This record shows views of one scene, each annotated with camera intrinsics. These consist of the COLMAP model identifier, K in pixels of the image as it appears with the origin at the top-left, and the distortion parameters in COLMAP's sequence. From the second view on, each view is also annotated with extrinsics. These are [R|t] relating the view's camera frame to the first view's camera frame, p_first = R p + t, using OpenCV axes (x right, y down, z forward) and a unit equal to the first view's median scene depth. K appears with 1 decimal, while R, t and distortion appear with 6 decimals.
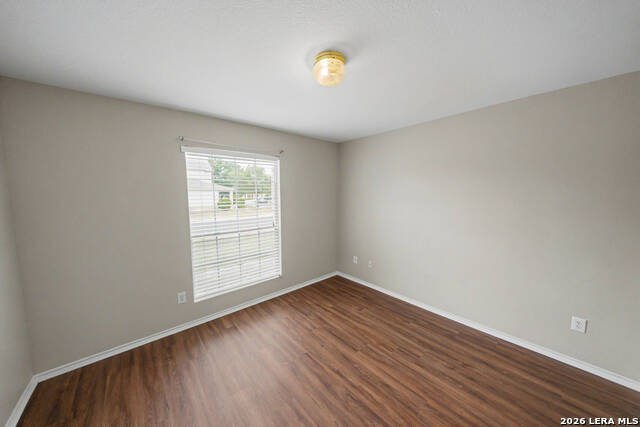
lens RADIAL K [[216.3, 0, 318.6], [0, 216.3, 214.8], [0, 0, 1]] dist [-0.003315, -0.000749]
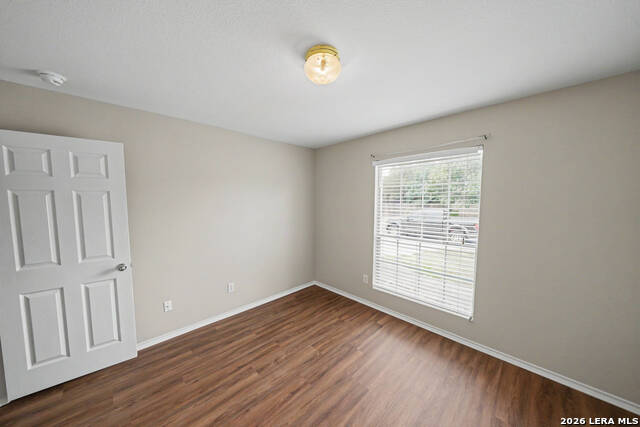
lens RADIAL K [[216.3, 0, 318.4], [0, 216.3, 214.4], [0, 0, 1]] dist [-0.003315, -0.000749]
pose [[0.050770, 0.070929, -0.996188, 0.596726], [-0.097373, 0.993074, 0.065745, -0.057735], [0.993952, 0.093664, 0.057325, 0.583575]]
